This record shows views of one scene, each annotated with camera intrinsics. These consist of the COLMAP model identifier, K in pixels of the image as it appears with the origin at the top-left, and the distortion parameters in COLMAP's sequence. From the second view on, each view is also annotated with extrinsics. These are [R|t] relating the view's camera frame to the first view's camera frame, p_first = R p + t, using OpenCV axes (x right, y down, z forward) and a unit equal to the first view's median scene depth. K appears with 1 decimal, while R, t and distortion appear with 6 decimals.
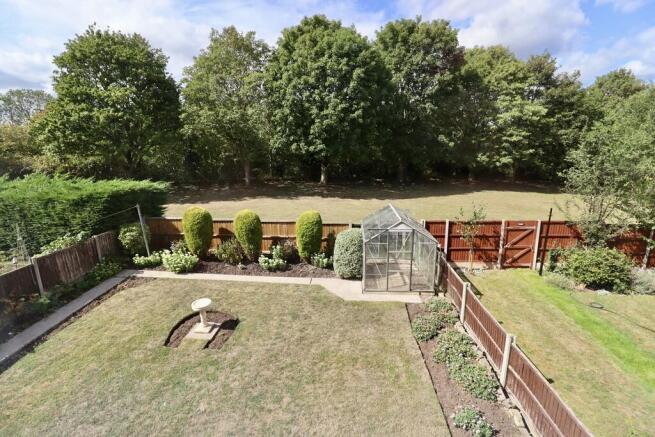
lens RADIAL K [[301.8, 0, 329.9], [0, 301.8, 216.4], [0, 0, 1]] dist [-0.005978, -0.010809]
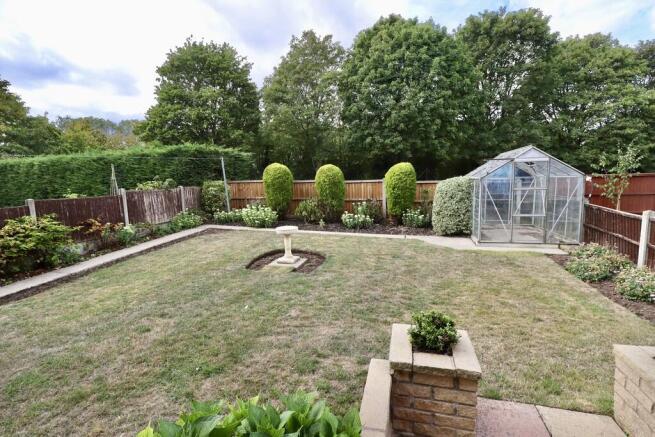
lens RADIAL K [[301.8, 0, 330.7], [0, 301.8, 216.6], [0, 0, 1]] dist [-0.005978, -0.010809]
pose [[0.979282, 0.010825, -0.202212, -0.038486], [-0.029098, 0.995730, -0.087611, 0.094159], [0.200400, 0.091680, 0.975415, 0.055107]]
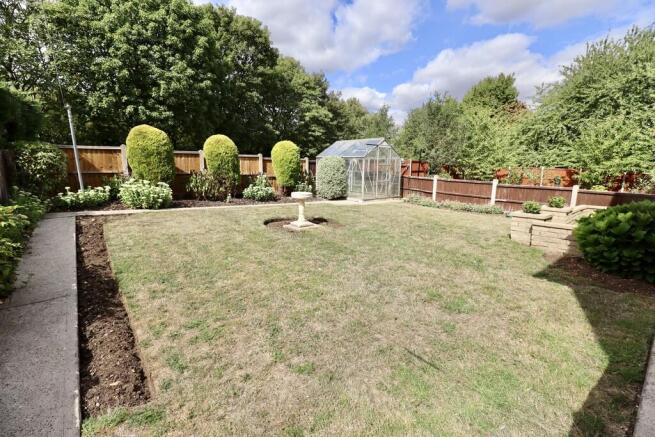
lens RADIAL K [[301.8, 0, 332.0], [0, 301.8, 217.3], [0, 0, 1]] dist [-0.005978, -0.010809]
pose [[0.724652, -0.096180, 0.682370, -0.282575], [0.125528, 0.992069, 0.006526, 0.104929], [-0.677586, 0.080927, 0.730978, 0.084304]]
